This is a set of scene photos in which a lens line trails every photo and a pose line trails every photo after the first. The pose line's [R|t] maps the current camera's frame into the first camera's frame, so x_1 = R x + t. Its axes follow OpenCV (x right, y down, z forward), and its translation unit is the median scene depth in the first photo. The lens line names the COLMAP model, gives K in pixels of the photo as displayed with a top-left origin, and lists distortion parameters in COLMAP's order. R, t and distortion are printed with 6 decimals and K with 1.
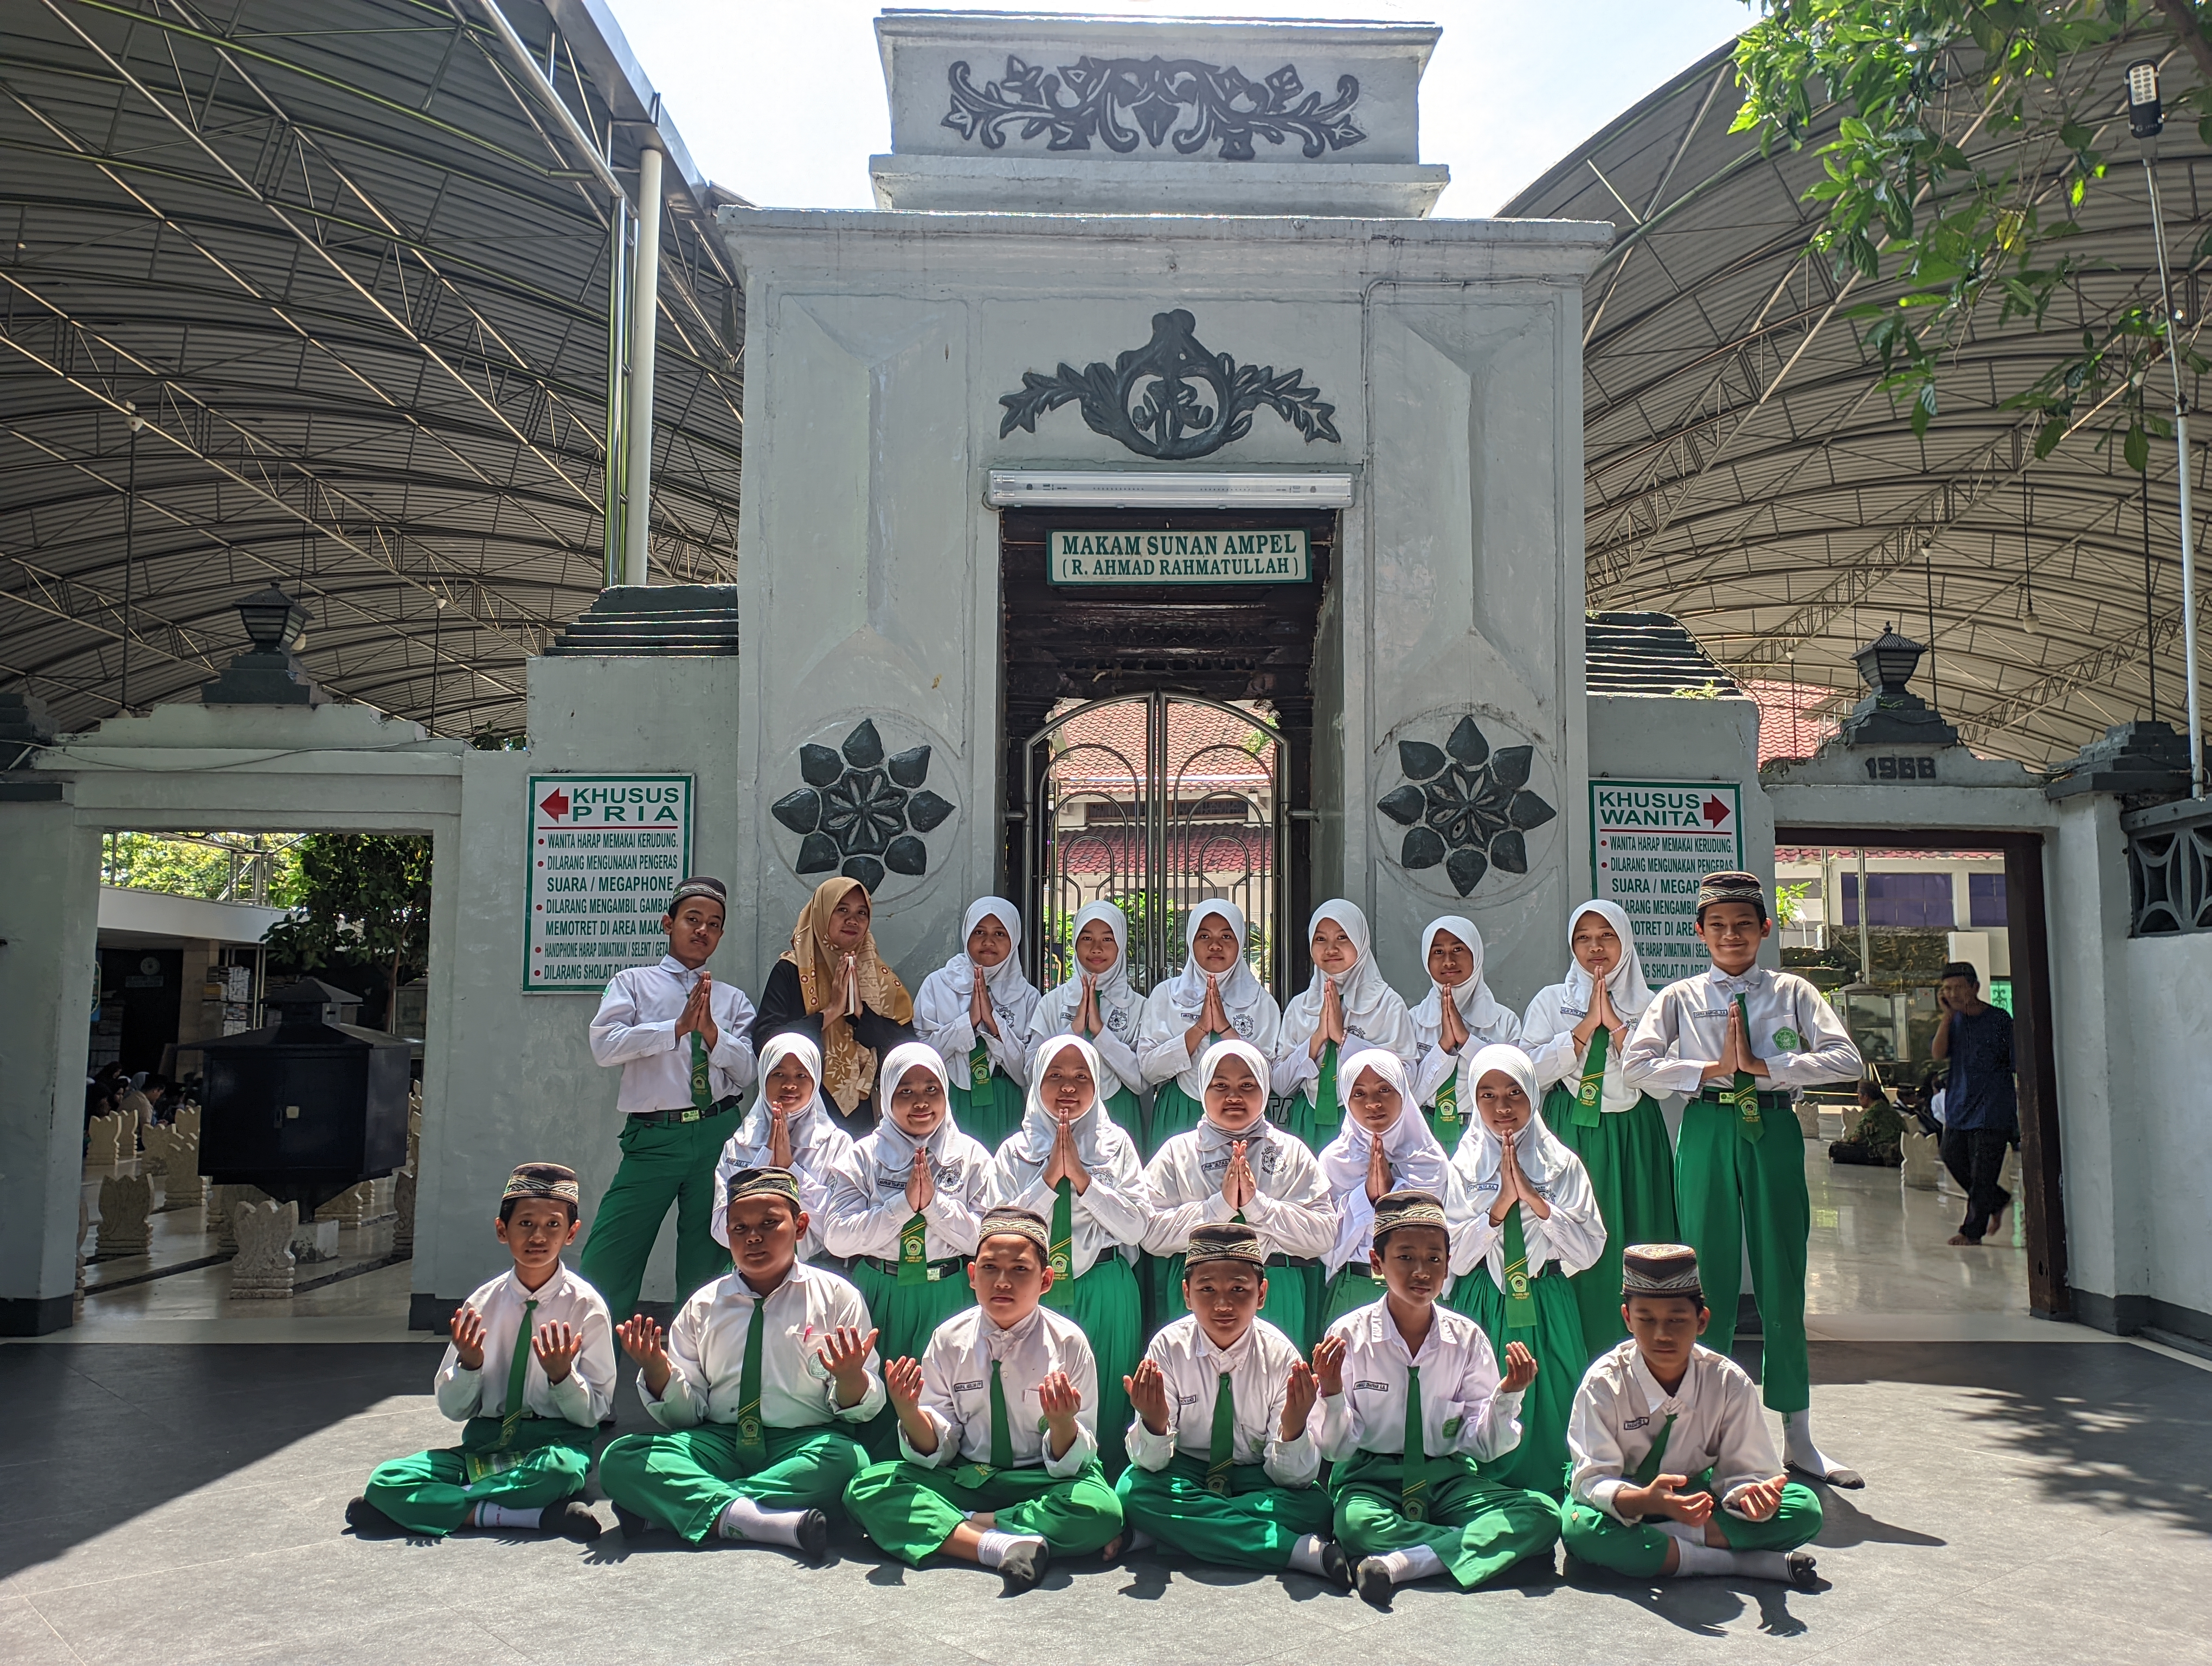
lens RADIAL K [[1892.8, 0, 1111.6], [0, 1892.8, 832.8], [0, 0, 1]] dist [0.074638, -0.075939]
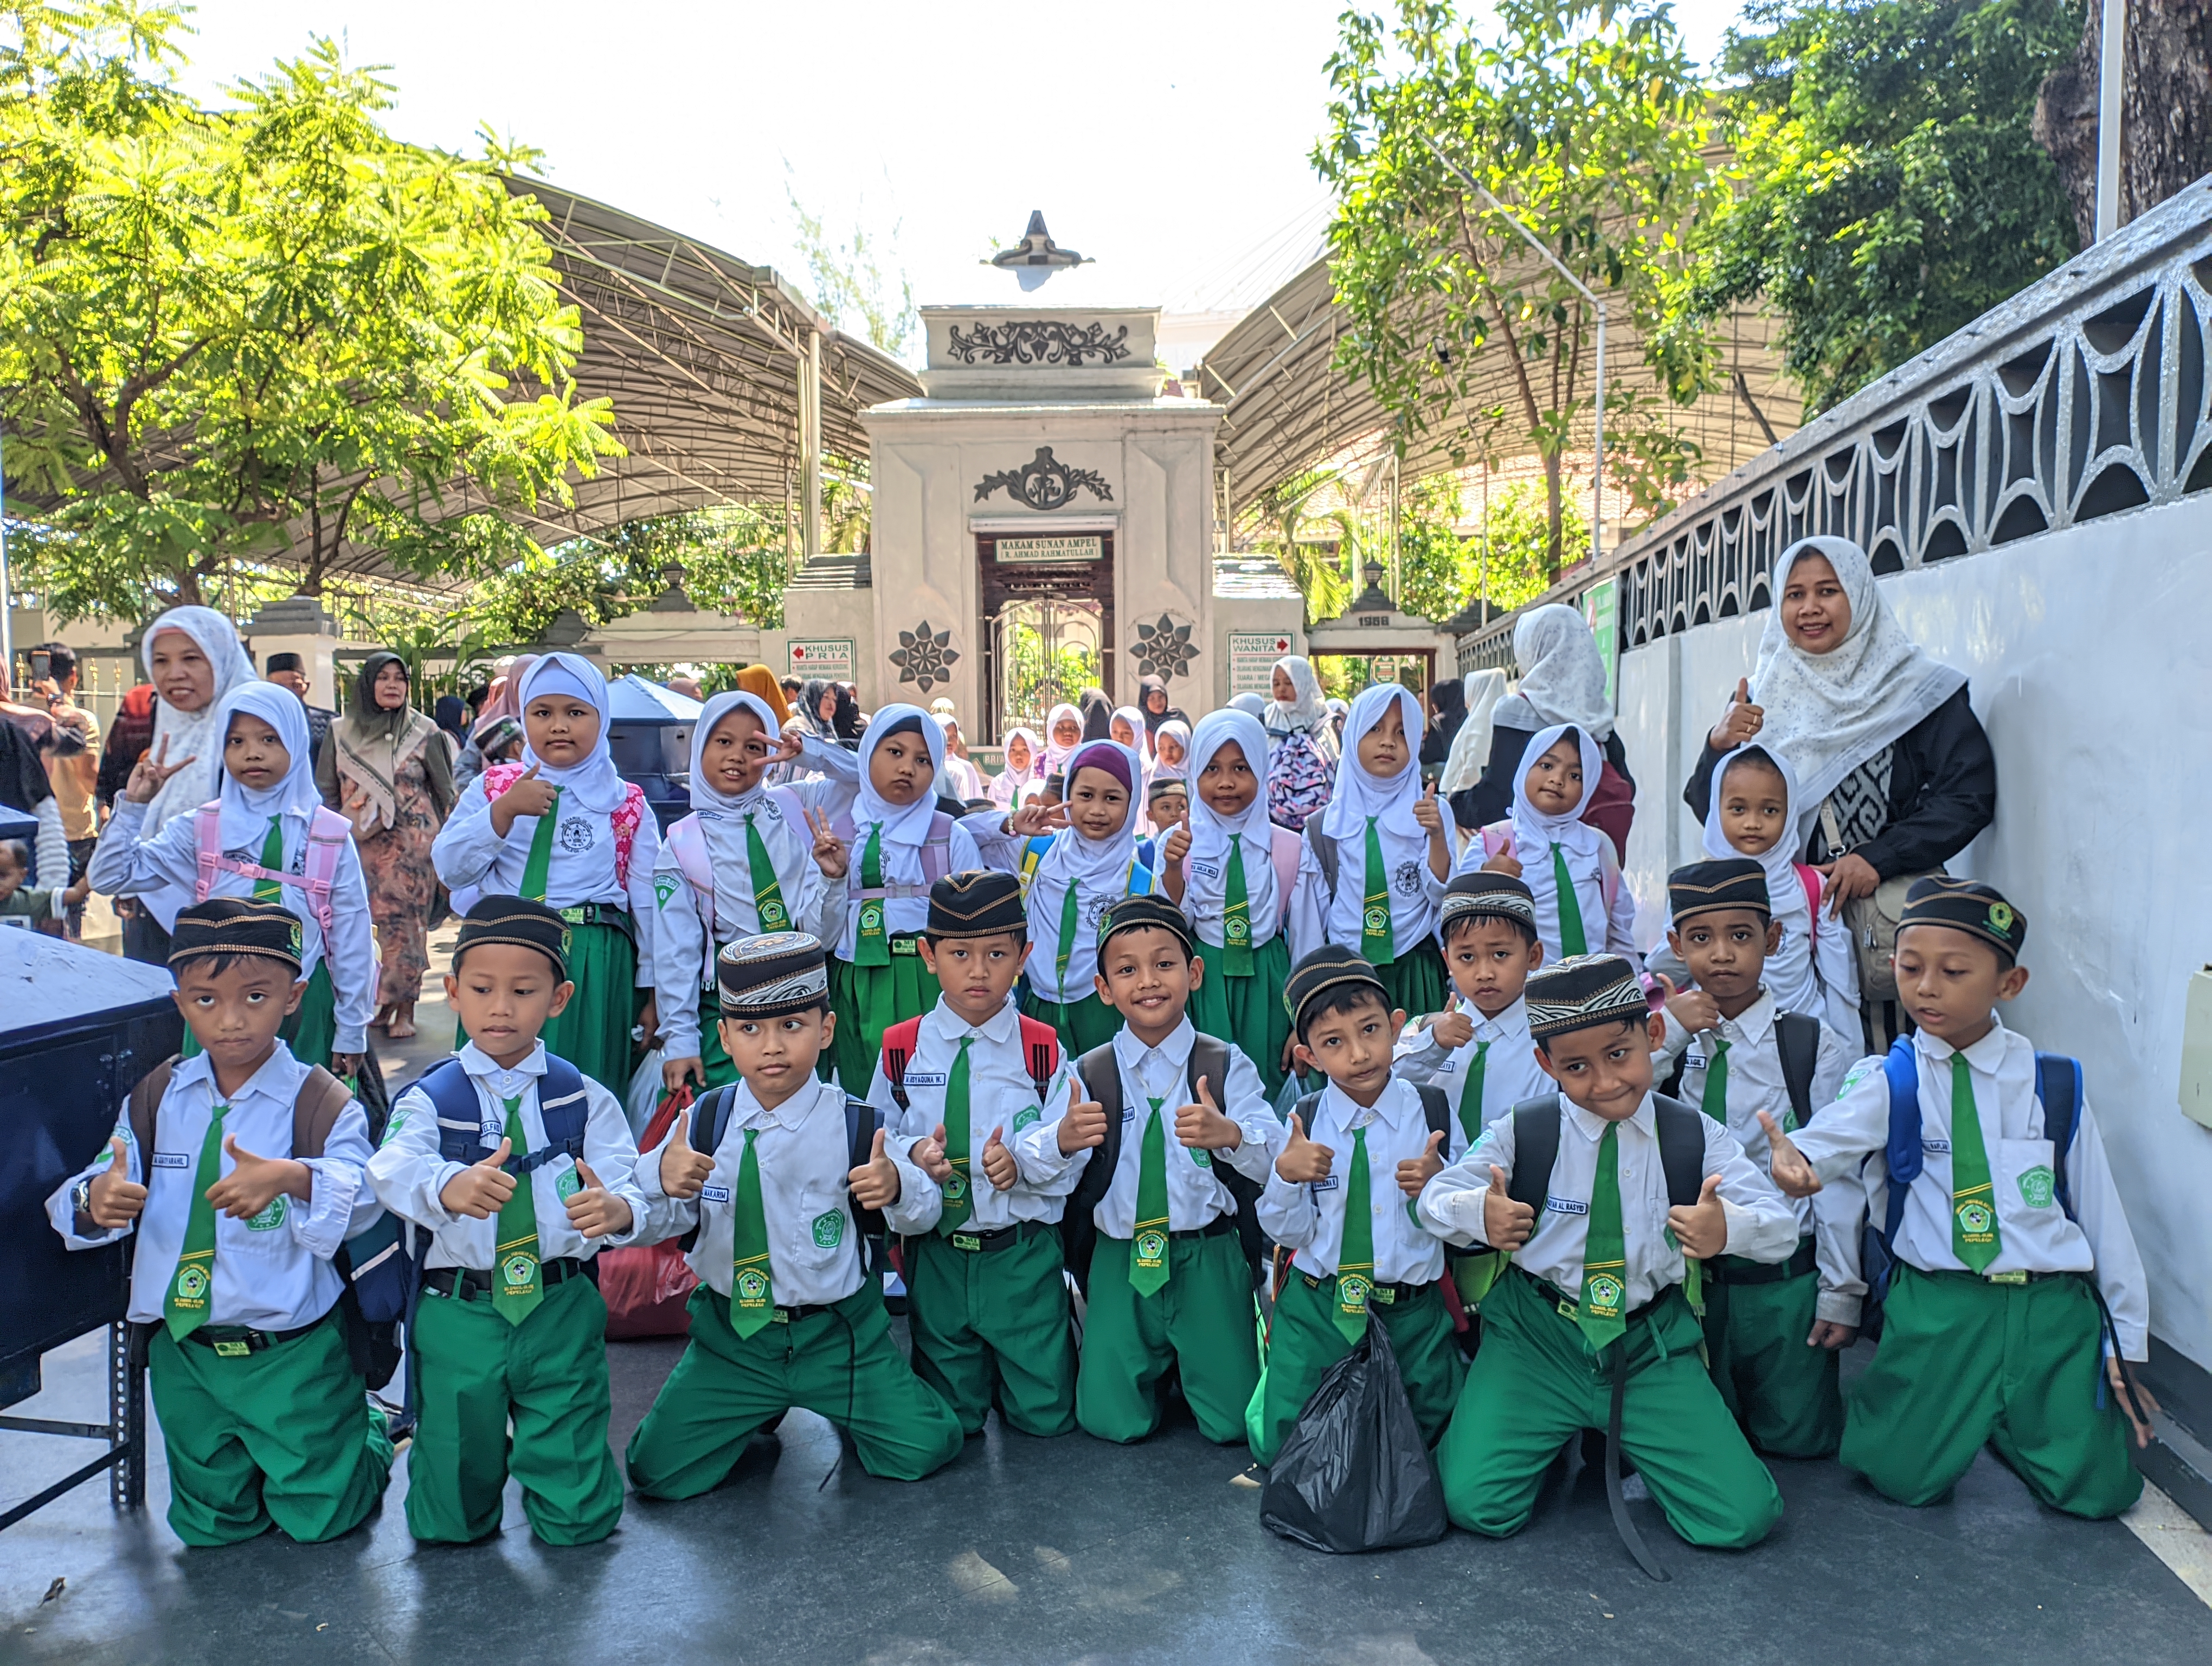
lens RADIAL K [[1892.8, 0, 1113.4], [0, 1892.8, 839.4], [0, 0, 1]] dist [0.074638, -0.075939]
pose [[0.999520, -0.014661, -0.027300, 0.172819], [0.018808, 0.987187, 0.158458, -0.154951], [0.024627, -0.158896, 0.986988, -1.417175]]
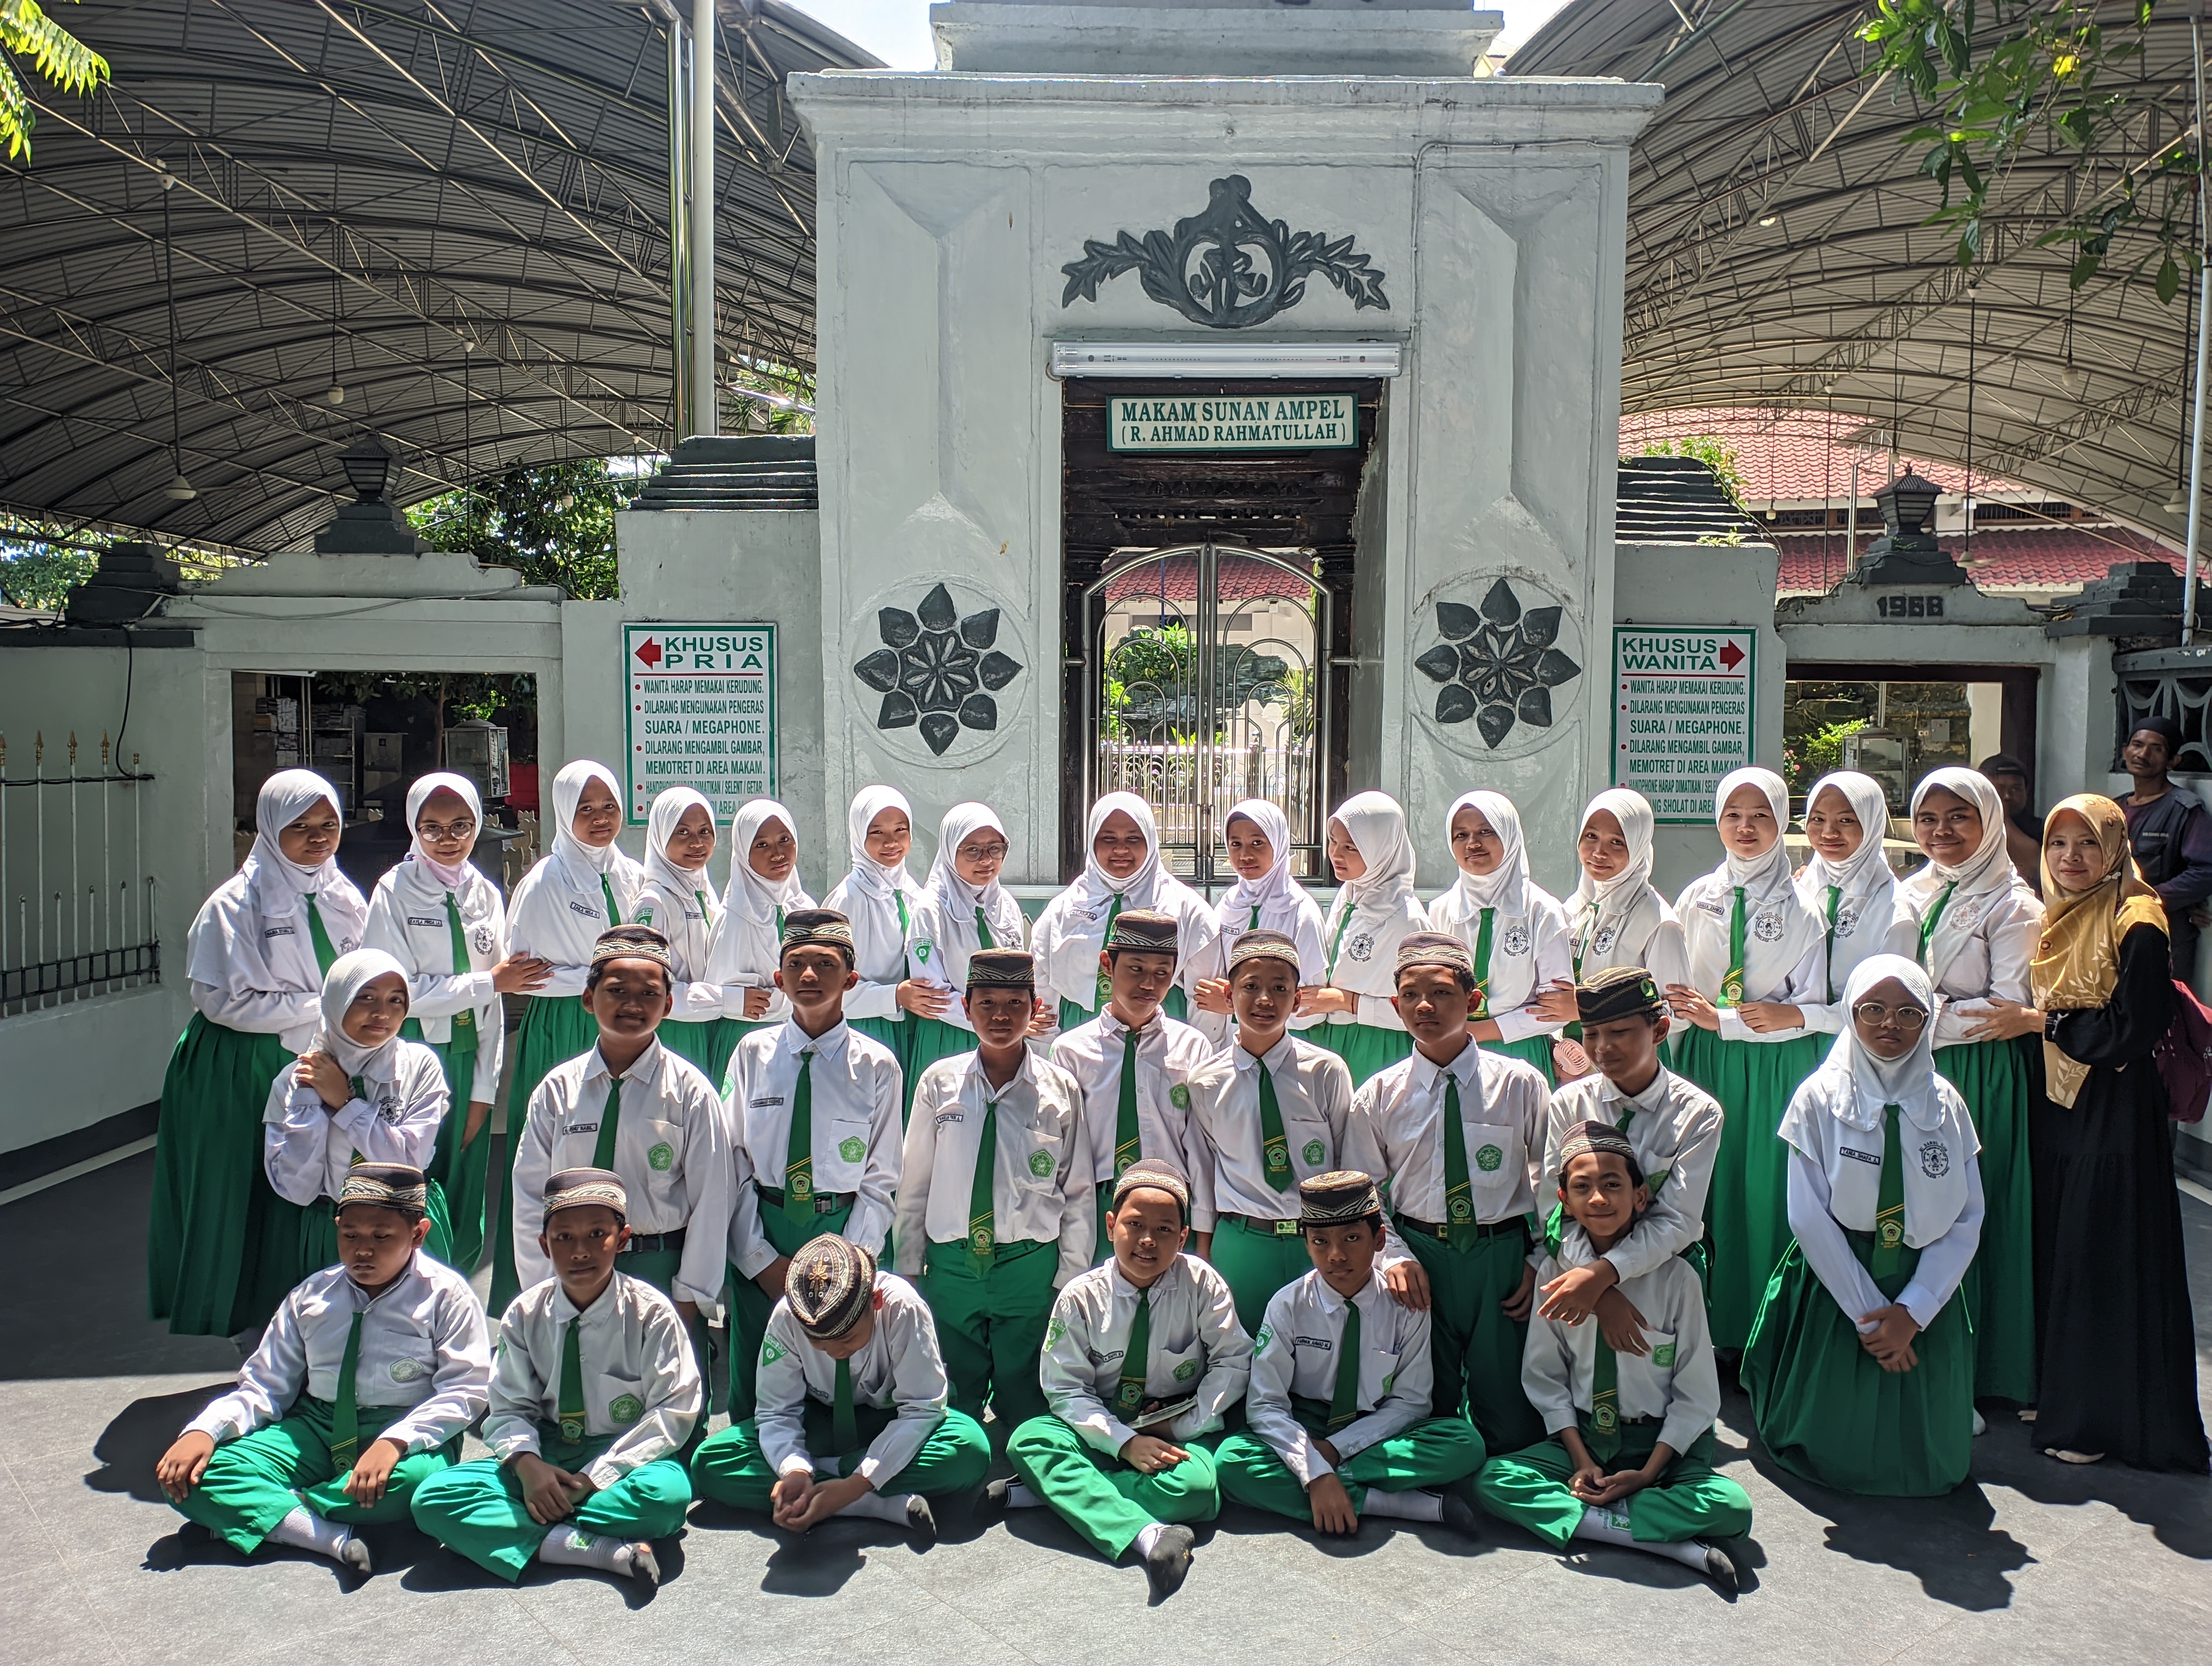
lens RADIAL K [[1892.8, 0, 1110.9], [0, 1892.8, 851.0], [0, 0, 1]] dist [0.074638, -0.075939]
pose [[0.999950, 0.003175, -0.009482, -0.020199], [-0.001562, 0.986222, 0.165417, -0.081640], [0.009877, -0.165394, 0.986178, -0.075912]]
